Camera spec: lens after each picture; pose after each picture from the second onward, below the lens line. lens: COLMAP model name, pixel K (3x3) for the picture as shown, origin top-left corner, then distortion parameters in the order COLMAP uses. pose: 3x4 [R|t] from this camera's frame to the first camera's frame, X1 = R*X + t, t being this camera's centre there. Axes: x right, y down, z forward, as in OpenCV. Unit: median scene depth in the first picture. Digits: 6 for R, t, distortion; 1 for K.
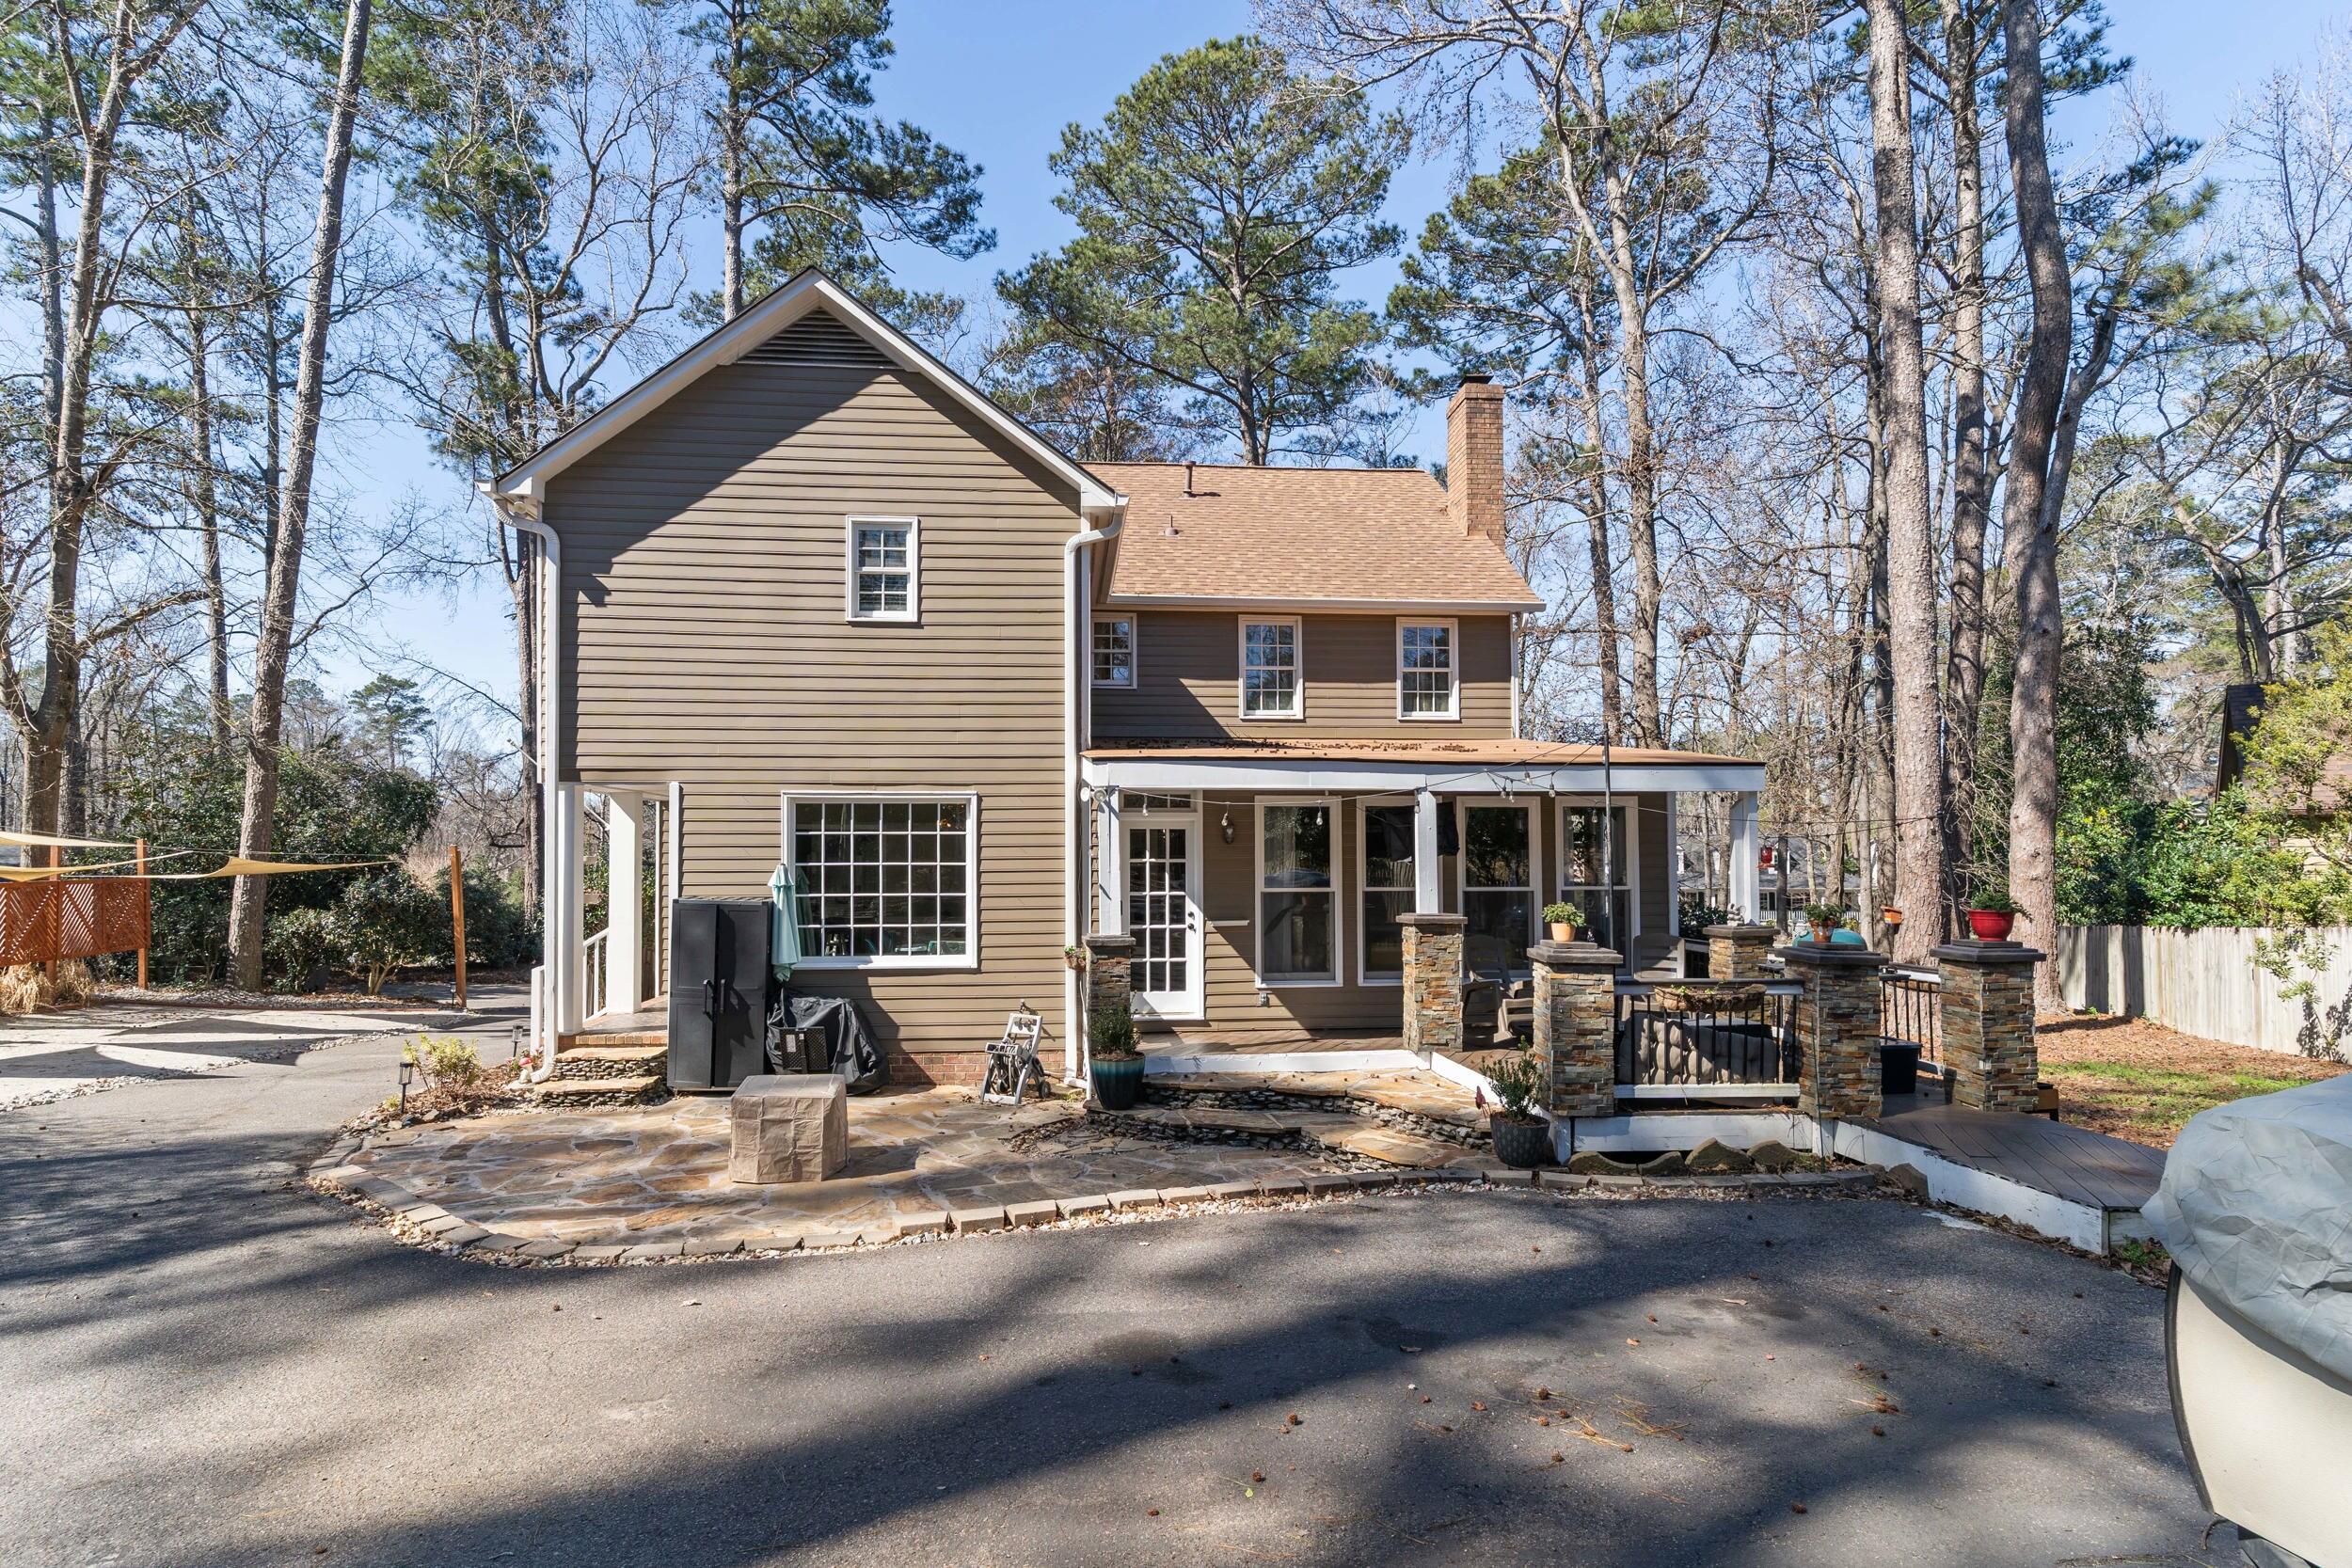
lens RADIAL K [[1139.3, 0, 1177.9], [0, 1139.3, 823.3], [0, 0, 1]] dist [0.018318, 0.000460]
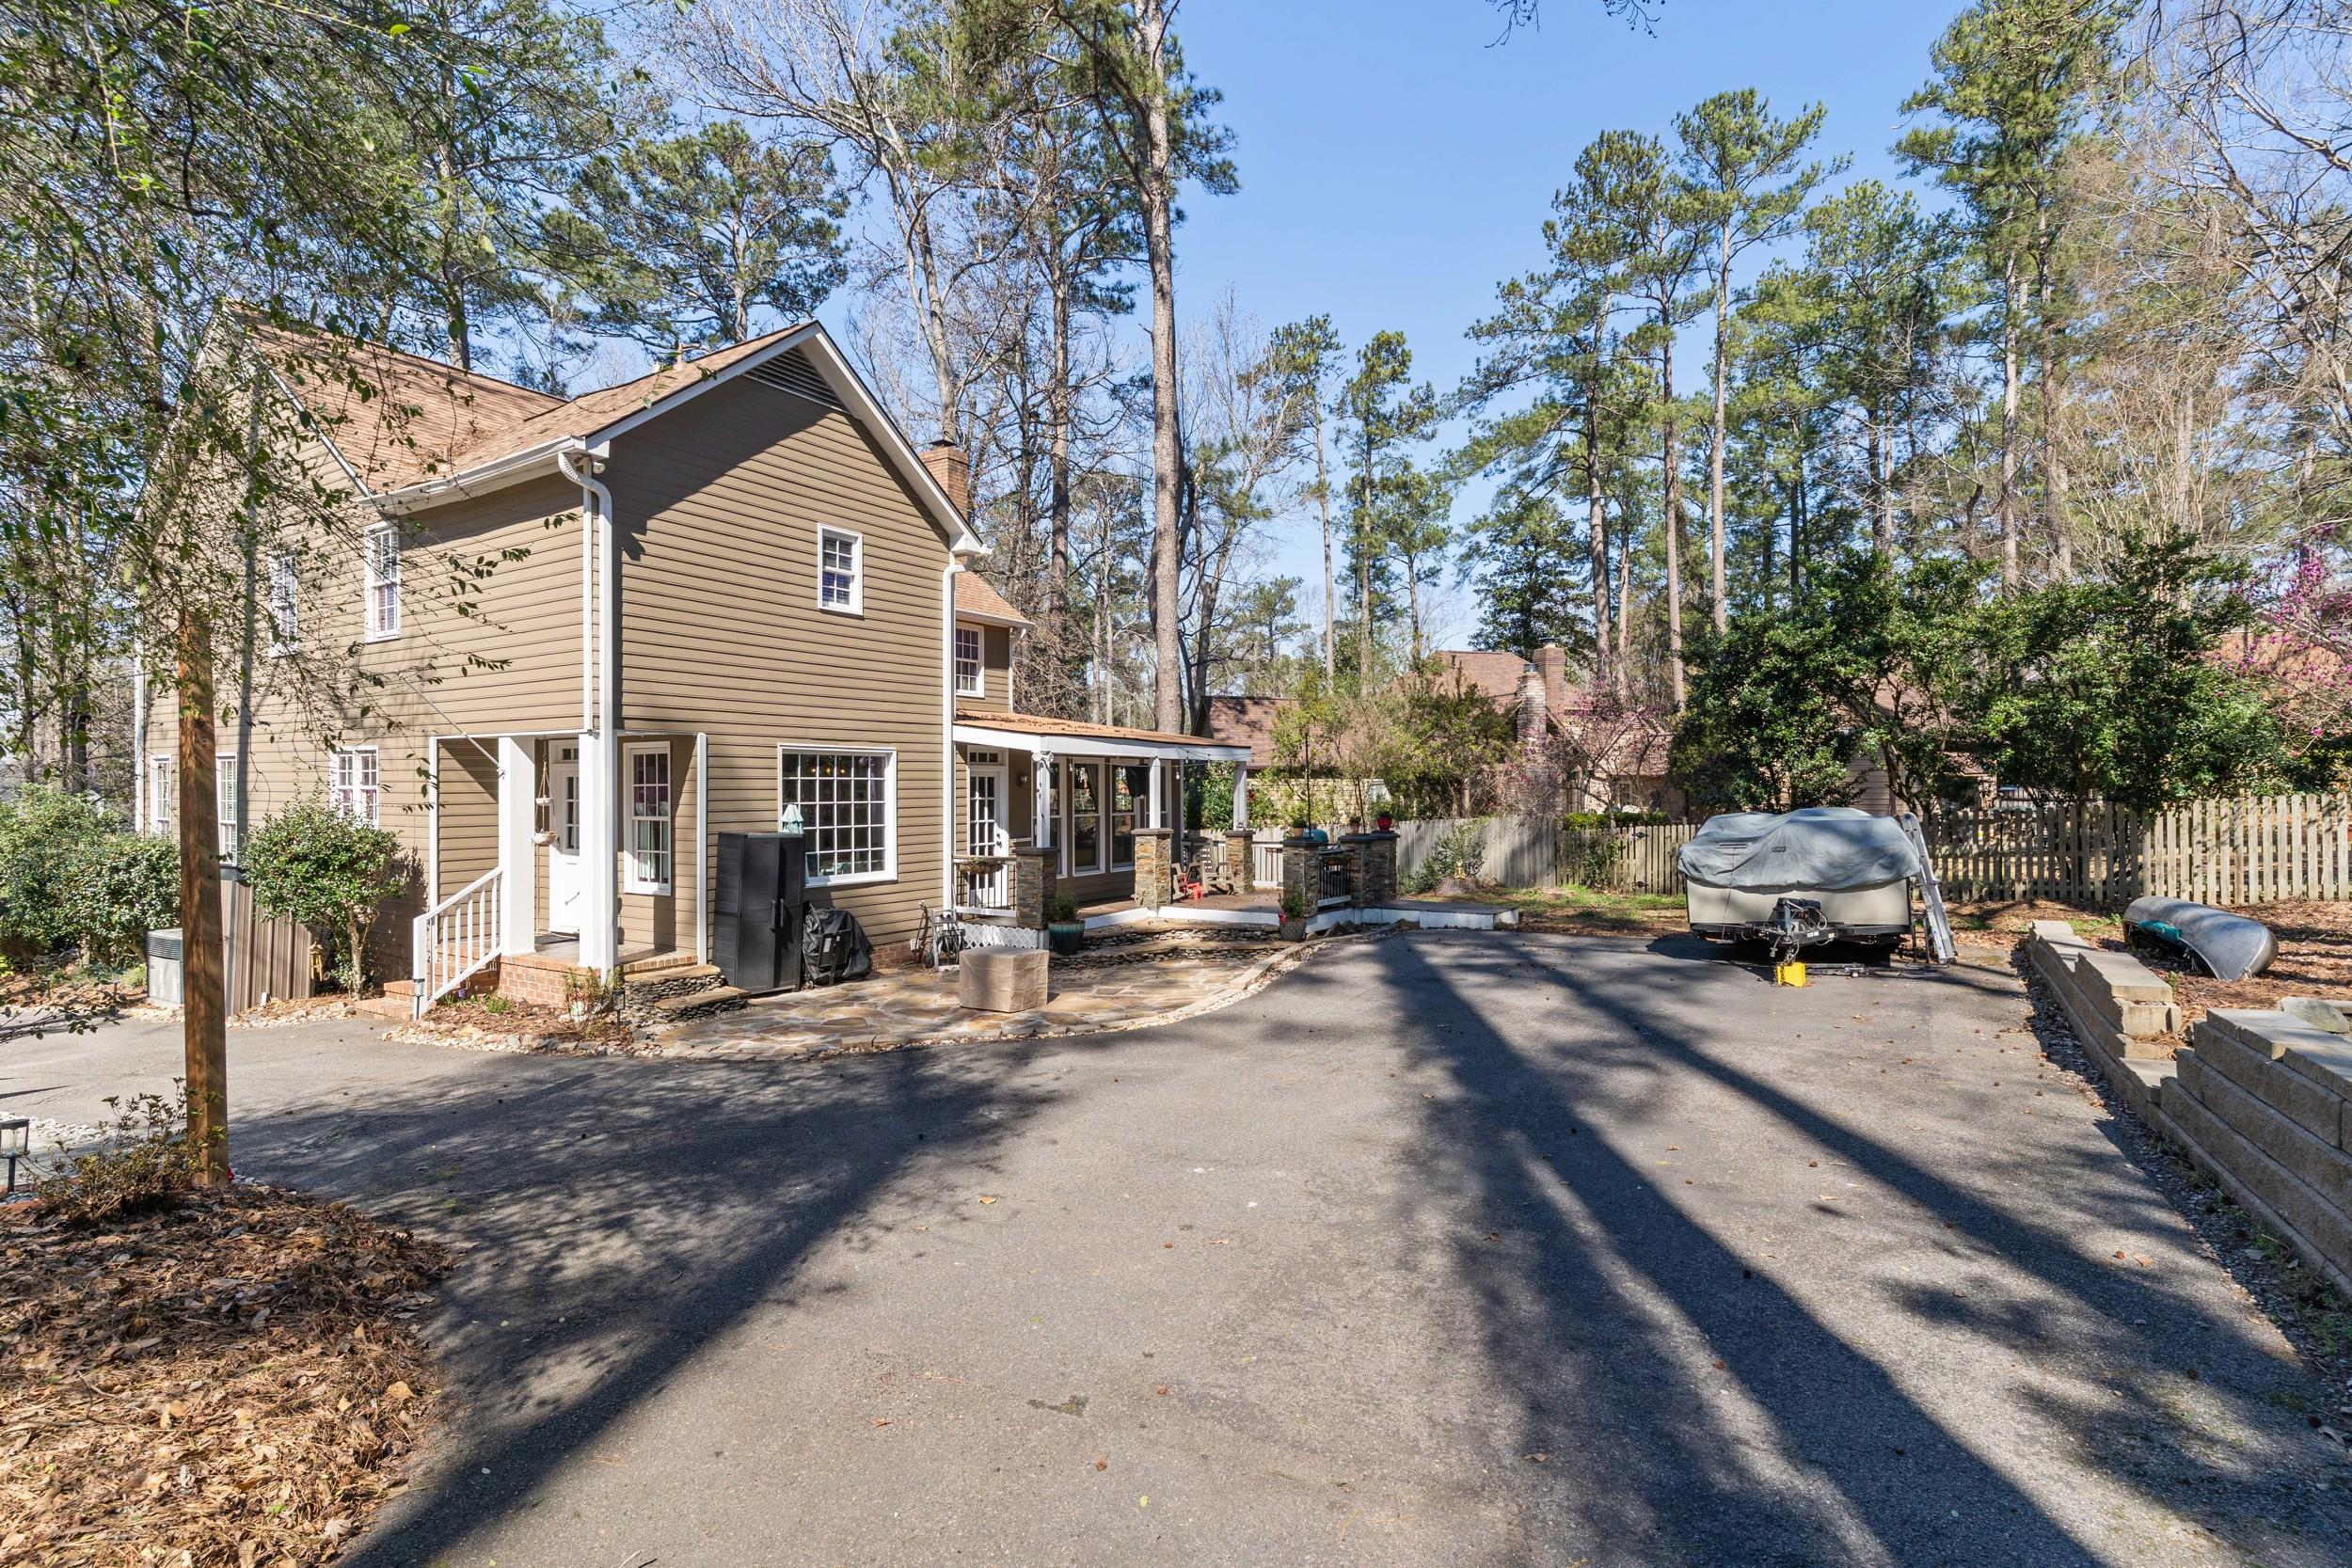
lens RADIAL K [[1139.3, 0, 1153.1], [0, 1139.3, 767.7], [0, 0, 1]] dist [0.018318, 0.000460]
pose [[0.591664, 0.013127, 0.806078, -1.068480], [-0.018613, 0.999823, -0.002620, -0.006397], [-0.805970, -0.013454, 0.591804, -0.032285]]
